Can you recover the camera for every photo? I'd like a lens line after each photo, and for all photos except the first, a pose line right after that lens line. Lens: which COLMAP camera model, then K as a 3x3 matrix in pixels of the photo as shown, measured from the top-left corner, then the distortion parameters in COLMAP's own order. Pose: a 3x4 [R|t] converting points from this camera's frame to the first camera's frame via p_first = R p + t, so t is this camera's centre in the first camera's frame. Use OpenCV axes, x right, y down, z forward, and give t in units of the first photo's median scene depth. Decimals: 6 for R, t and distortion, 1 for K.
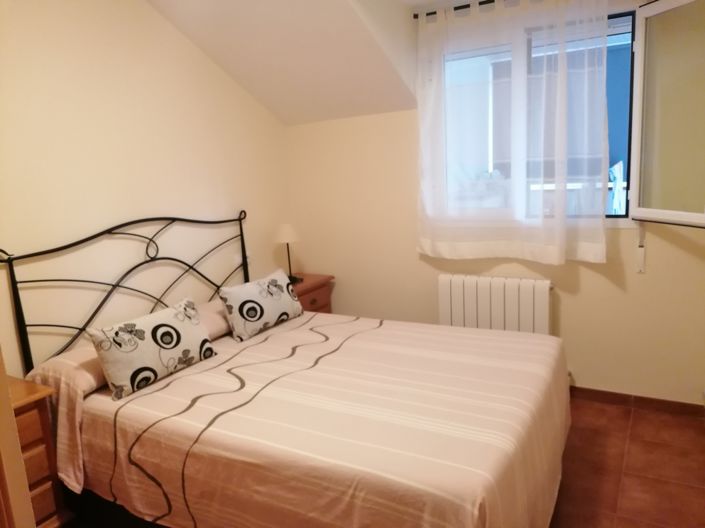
lens RADIAL K [[528.0, 0, 355.1], [0, 528.0, 265.1], [0, 0, 1]] dist [0.011855, 0.001550]
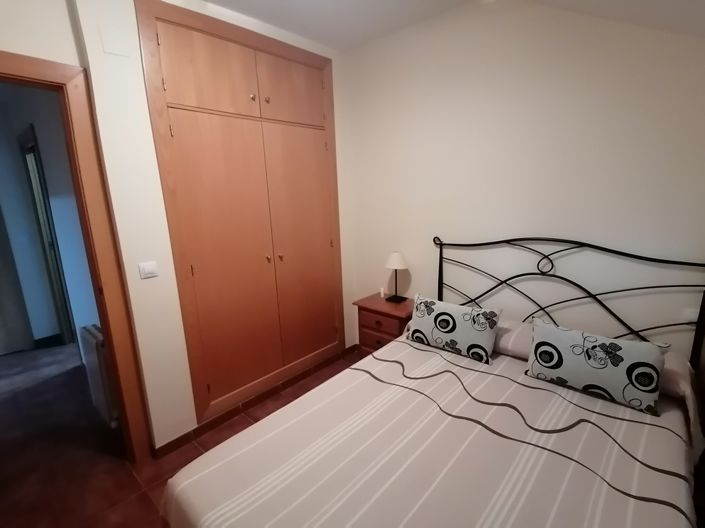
lens RADIAL K [[348.1, 0, 357.1], [0, 348.1, 261.7], [0, 0, 1]] dist [0.023376, -0.006281]
pose [[-0.207239, 0.256265, -0.944129, 0.461596], [-0.139519, 0.947474, 0.287797, -0.223092], [0.968290, 0.191367, -0.160600, 0.825444]]
